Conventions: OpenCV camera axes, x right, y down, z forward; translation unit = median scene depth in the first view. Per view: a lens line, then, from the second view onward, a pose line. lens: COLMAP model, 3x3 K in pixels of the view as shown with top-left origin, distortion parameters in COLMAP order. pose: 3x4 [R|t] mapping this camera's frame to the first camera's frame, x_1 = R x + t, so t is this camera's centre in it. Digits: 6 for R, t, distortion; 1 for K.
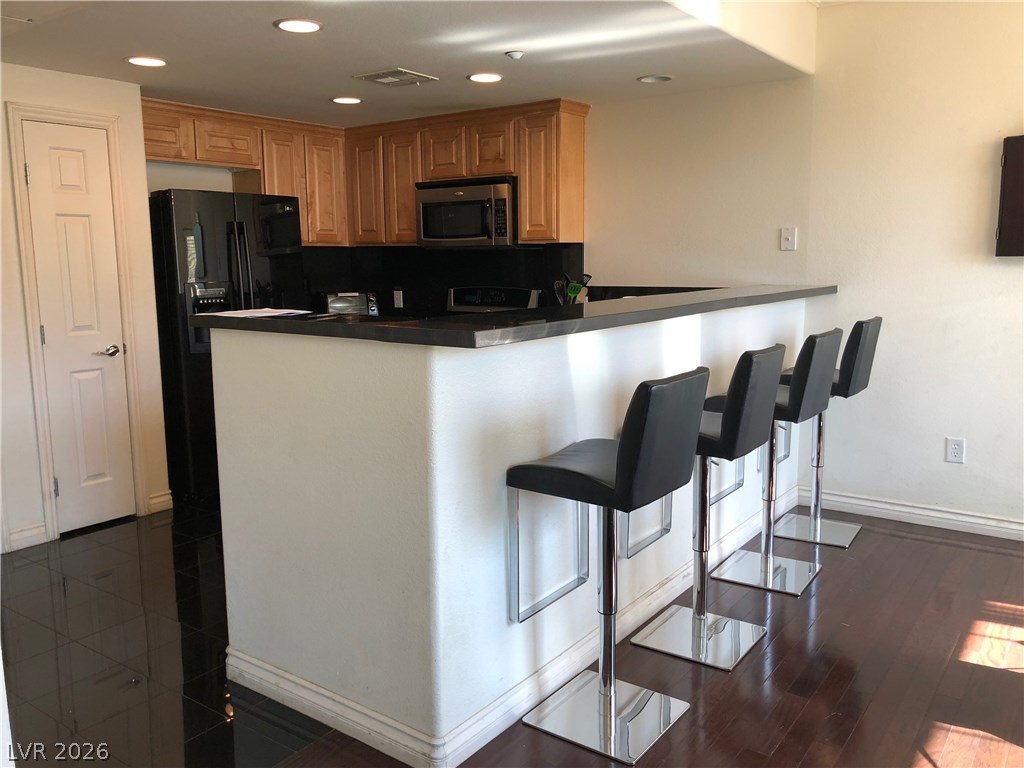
lens RADIAL K [[834.3, 0, 509.6], [0, 834.3, 374.8], [0, 0, 1]] dist [0.024115, -0.023153]
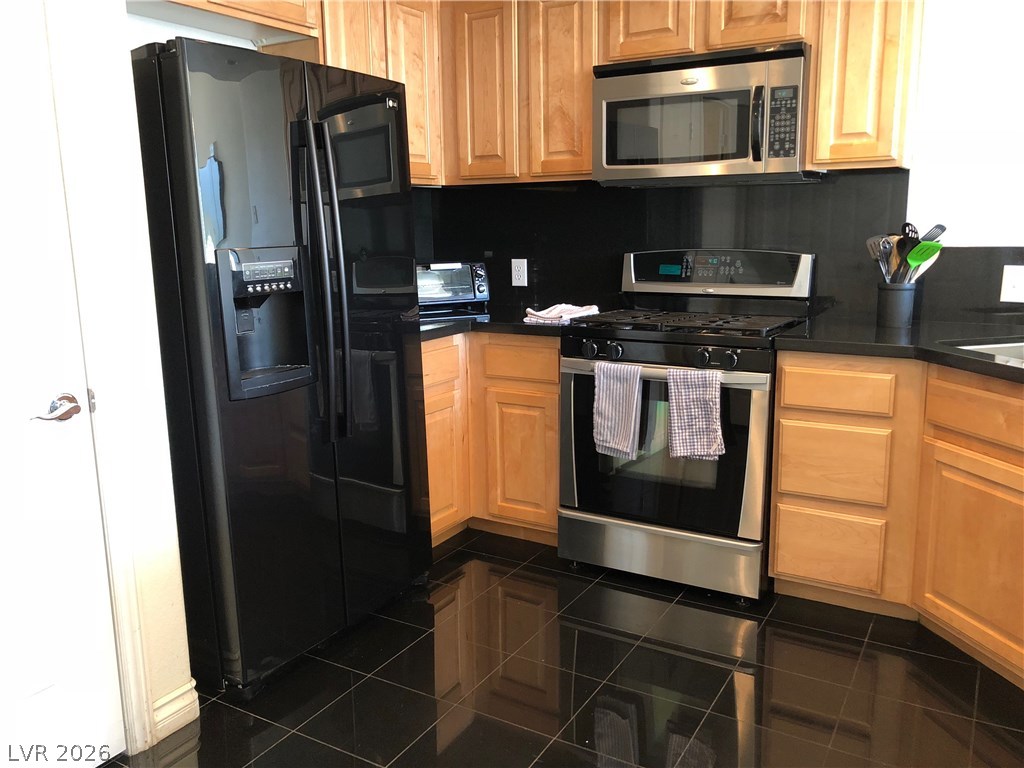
lens RADIAL K [[834.3, 0, 509.6], [0, 834.3, 374.8], [0, 0, 1]] dist [0.024115, -0.023153]
pose [[0.995989, -0.024498, 0.086058, -0.226697], [0.020763, 0.998814, 0.044029, -0.048777], [-0.087035, -0.042066, 0.995317, 0.442396]]
